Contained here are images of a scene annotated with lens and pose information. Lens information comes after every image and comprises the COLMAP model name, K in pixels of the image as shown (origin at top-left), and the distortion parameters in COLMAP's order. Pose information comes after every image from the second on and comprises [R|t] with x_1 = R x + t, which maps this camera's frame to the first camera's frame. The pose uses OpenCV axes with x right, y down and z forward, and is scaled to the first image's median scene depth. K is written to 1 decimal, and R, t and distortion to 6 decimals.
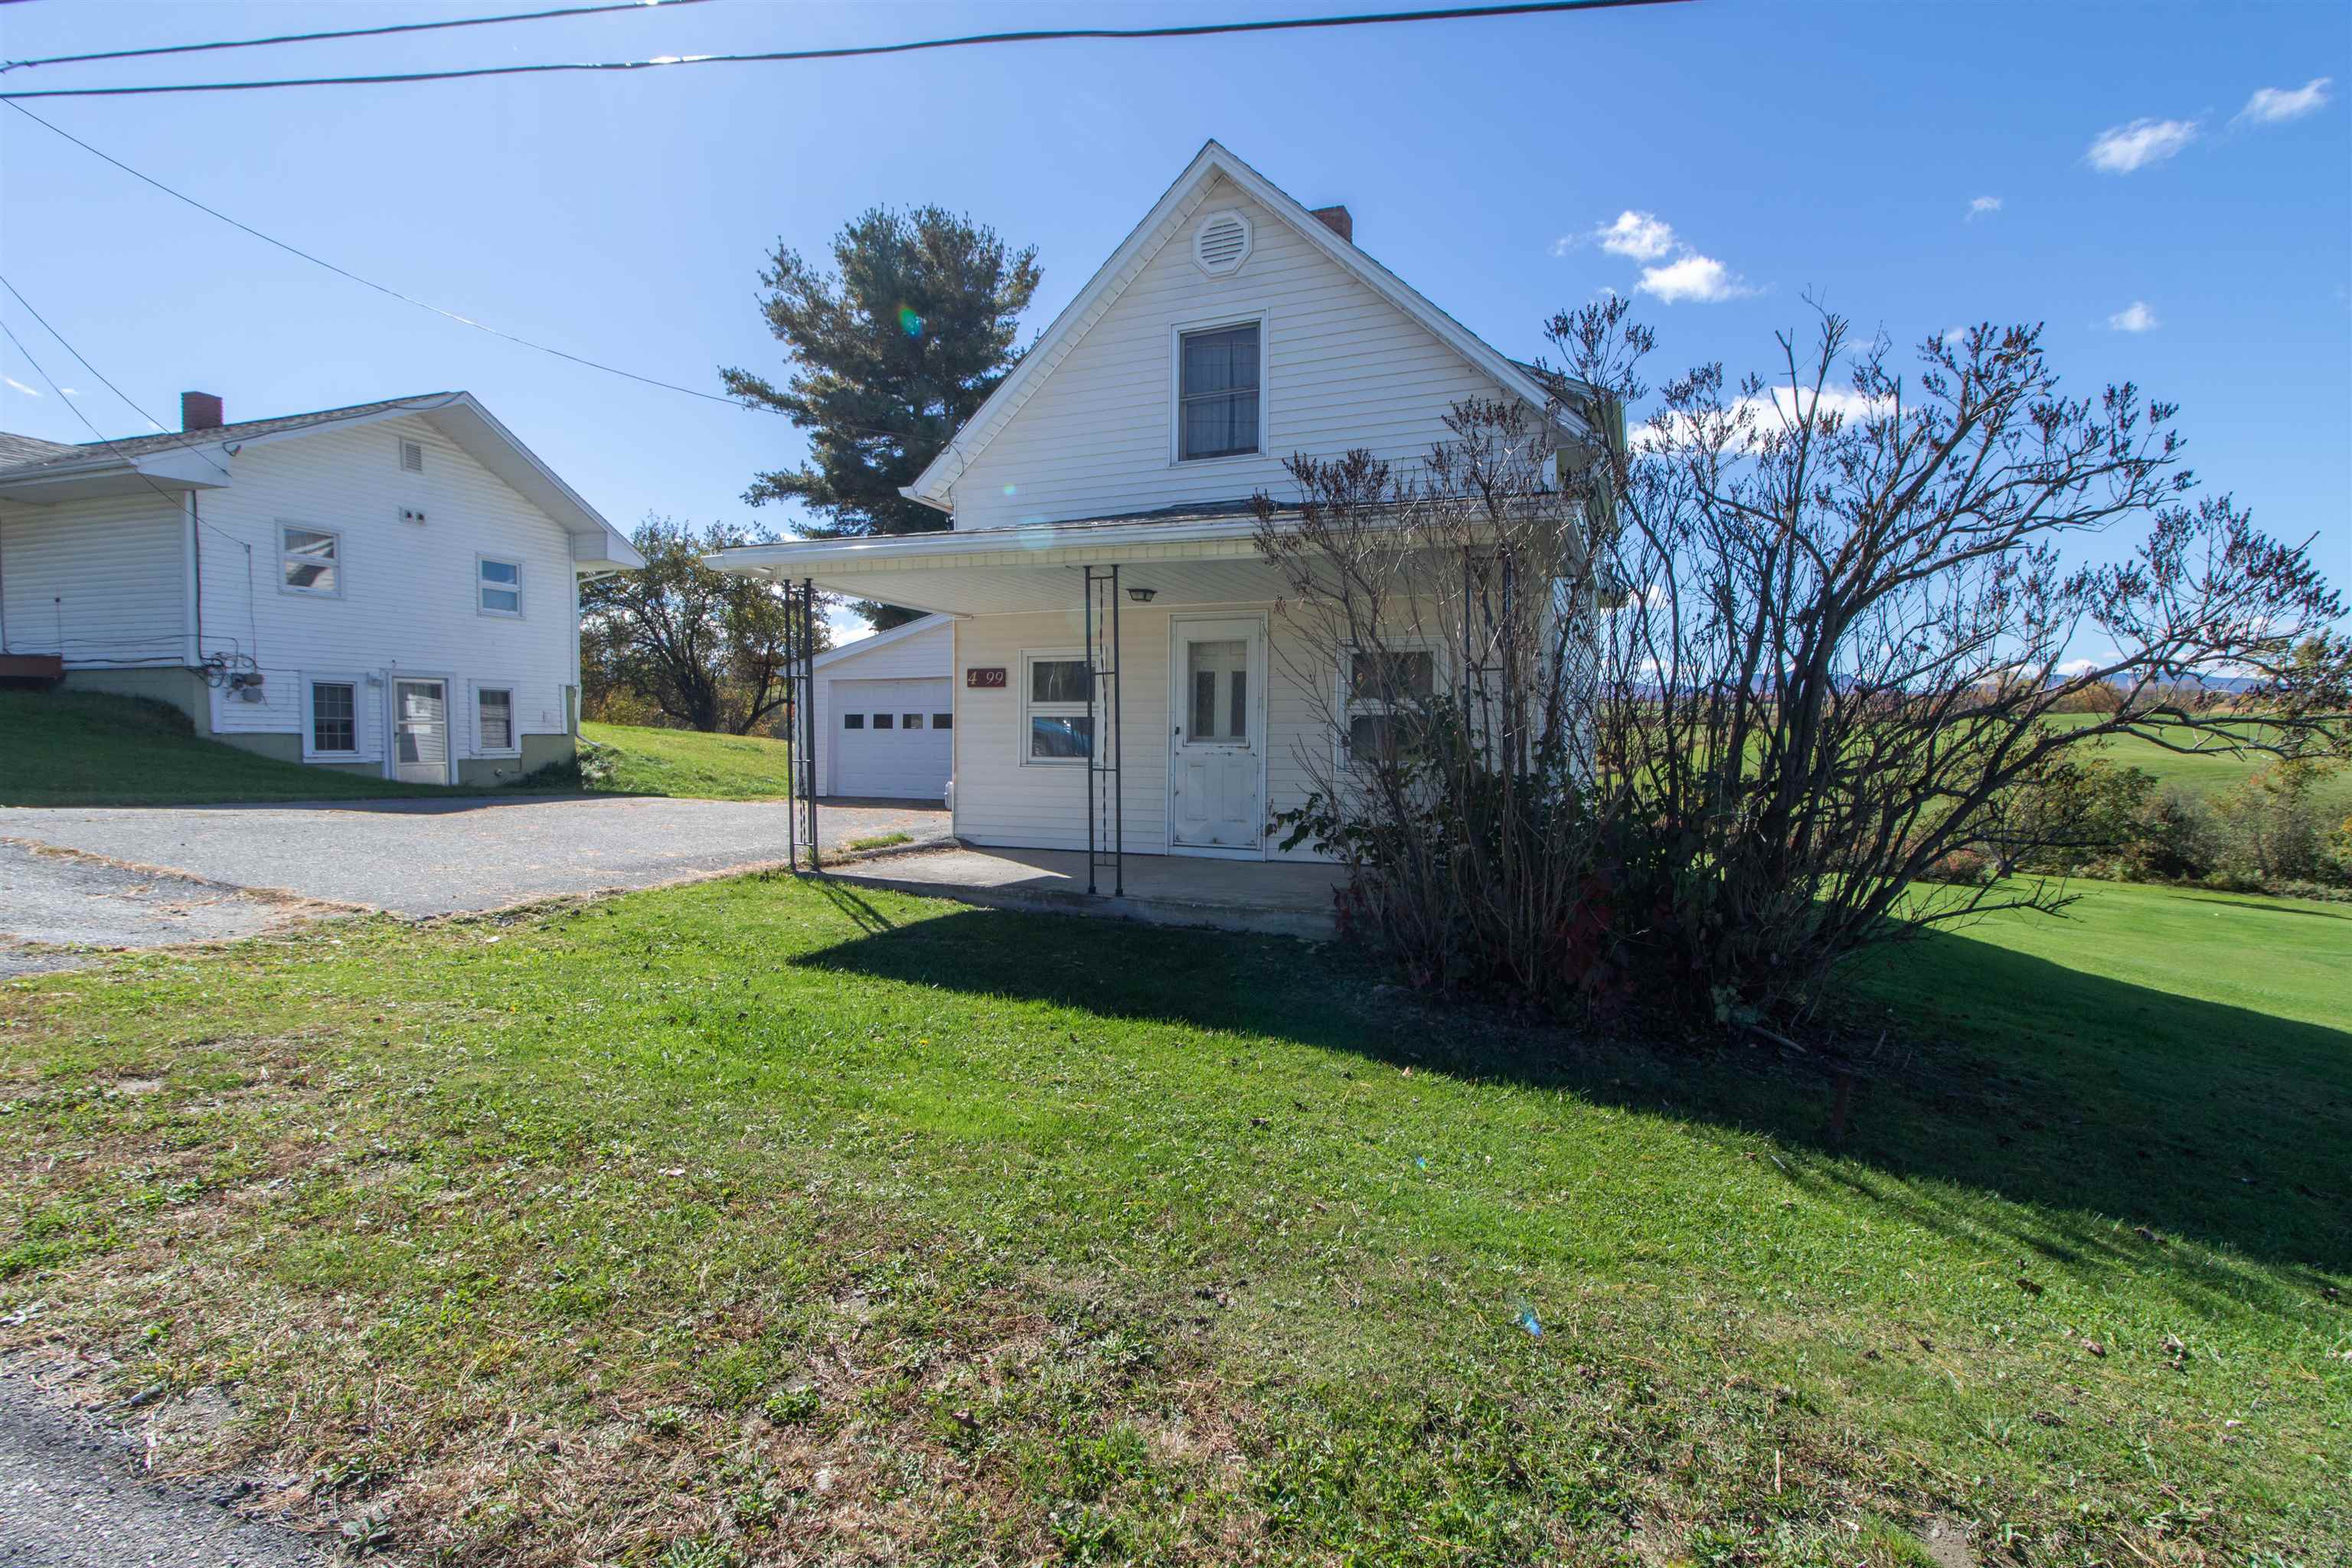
lens RADIAL K [[1121.5, 0, 1212.4], [0, 1121.5, 774.1], [0, 0, 1]] dist [0.002552, -0.001746]
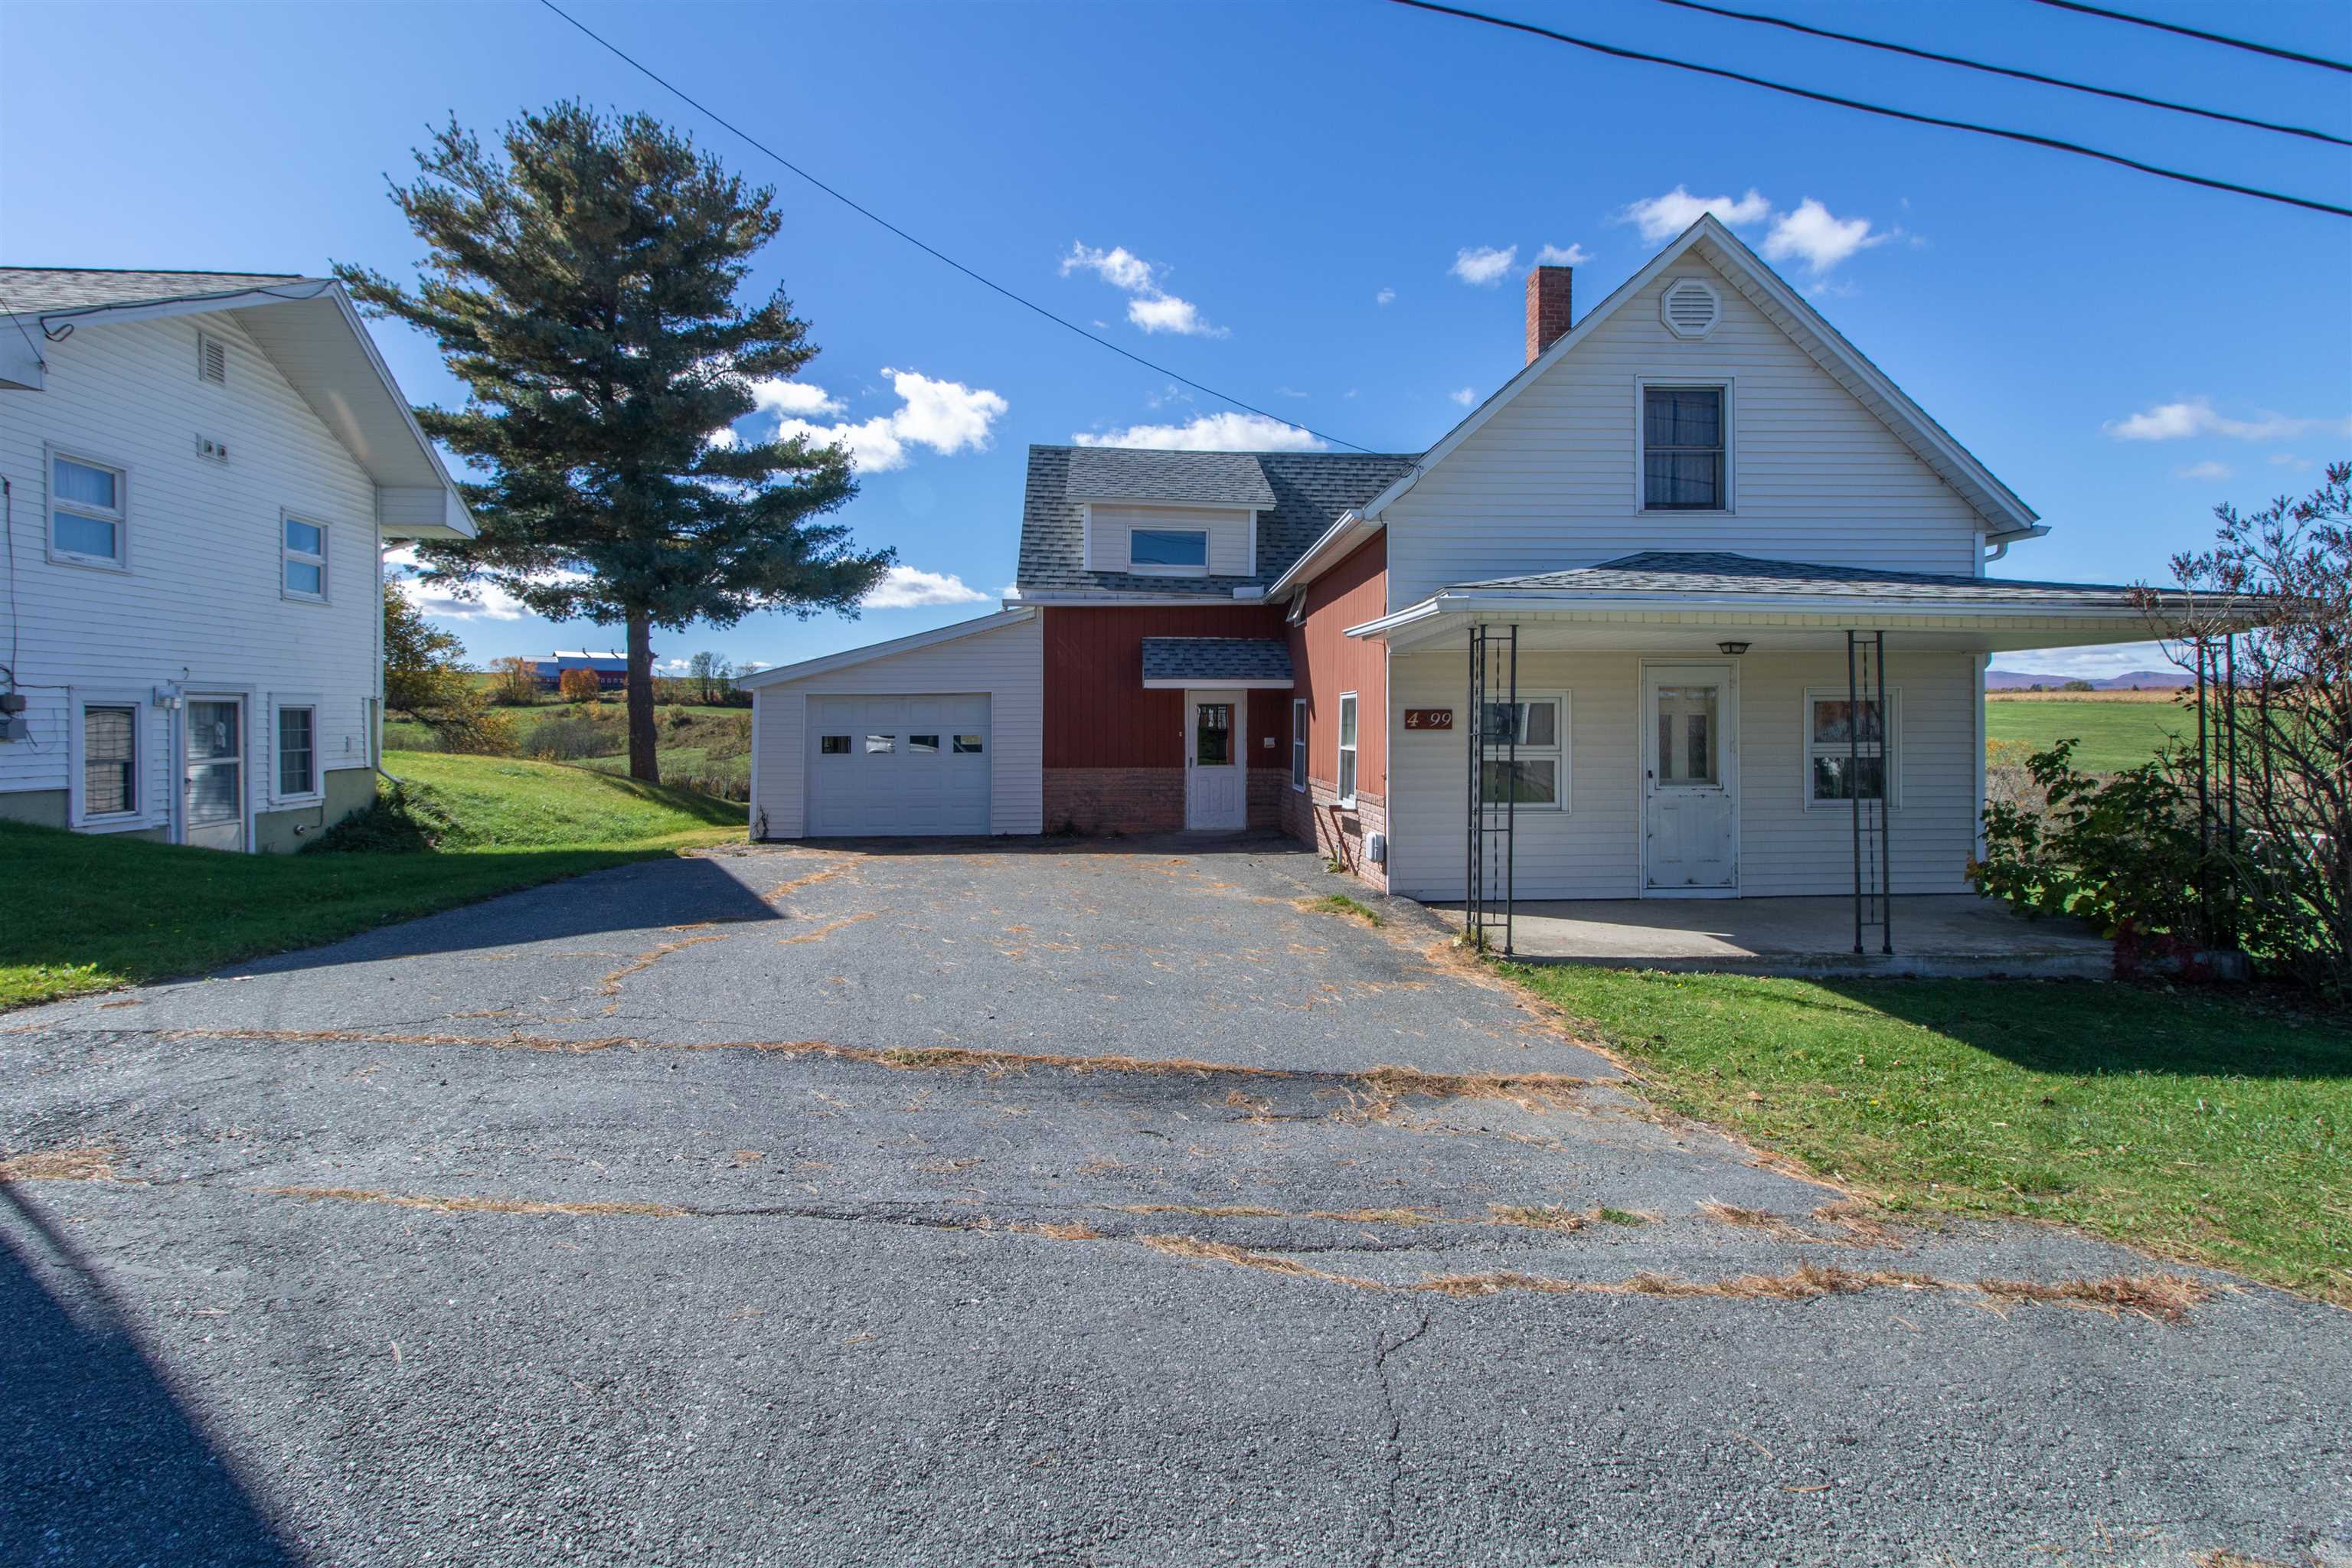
lens RADIAL K [[1079.2, 0, 1236.3], [0, 1079.2, 732.2], [0, 0, 1]] dist [0.006135, -0.002673]
pose [[0.892618, -0.015040, 0.450564, -0.419351], [0.023532, 0.999635, -0.013250, -0.037531], [-0.450200, 0.022429, 0.892646, 0.151320]]
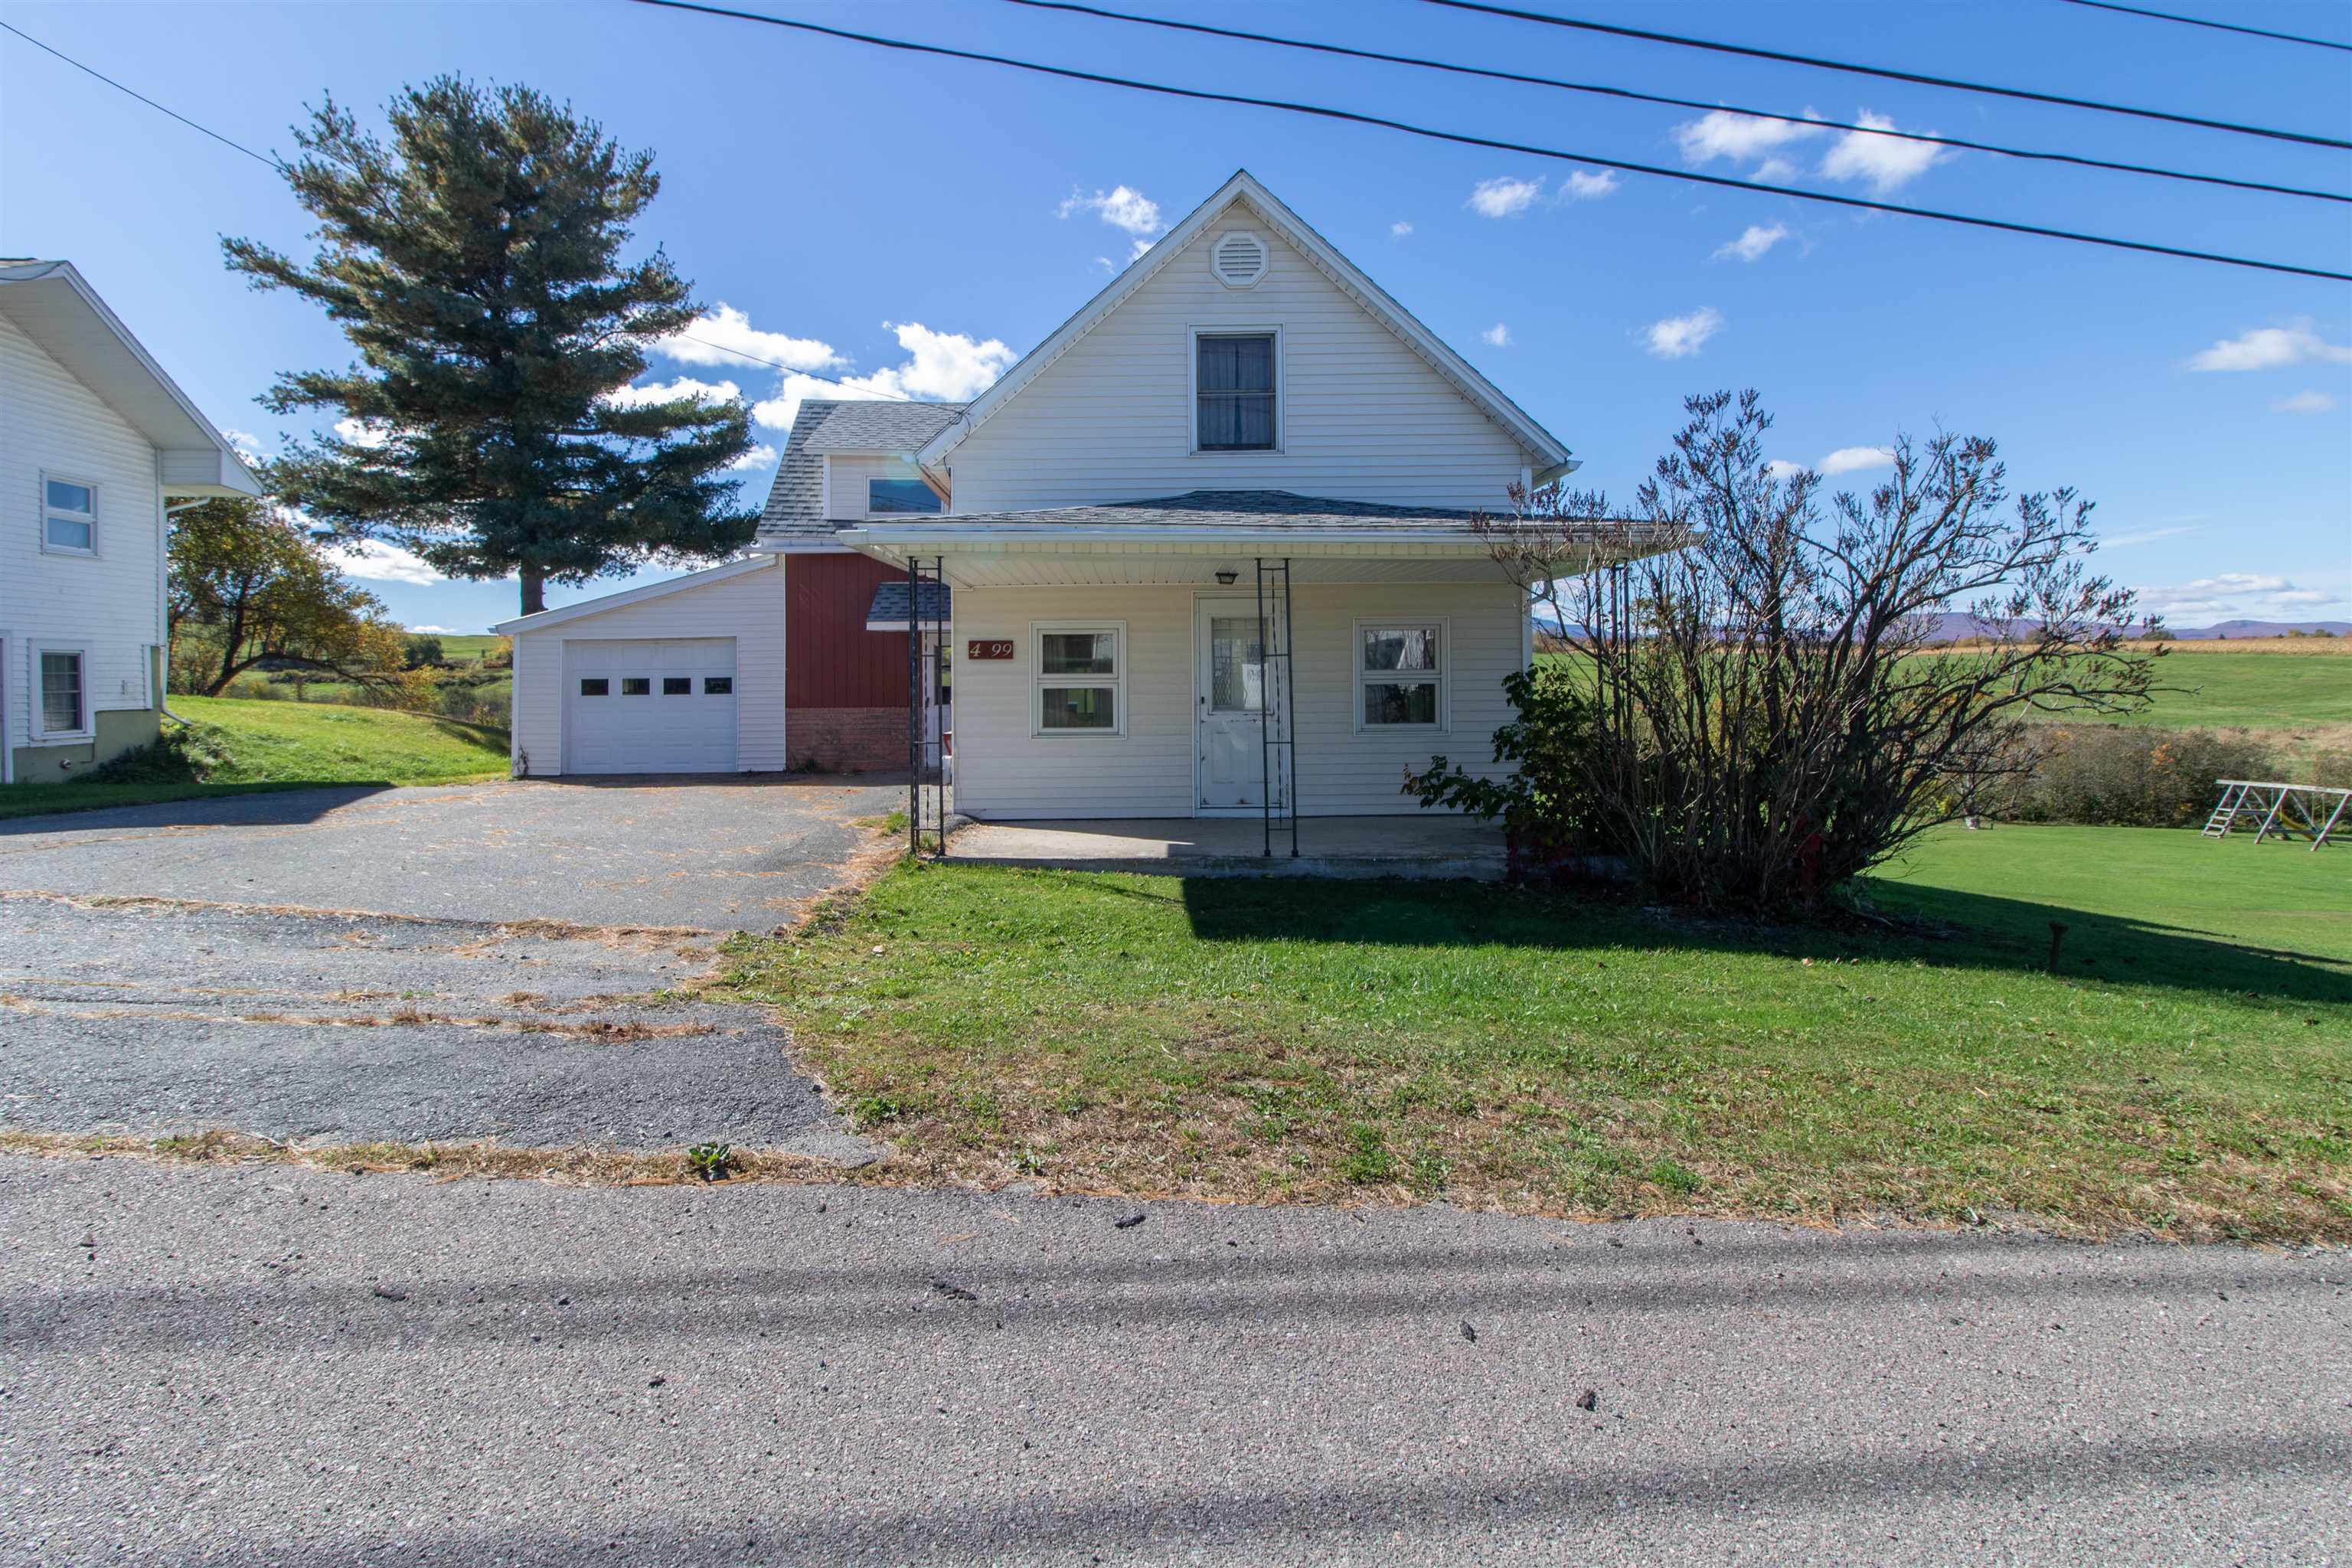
lens RADIAL K [[1121.5, 0, 1198.6], [0, 1121.5, 688.6], [0, 0, 1]] dist [0.002552, -0.001746]
pose [[0.914767, -0.019107, 0.403529, -0.243942], [0.028357, 0.999454, -0.016961, -0.016406], [-0.402985, 0.026958, 0.914810, 0.007761]]
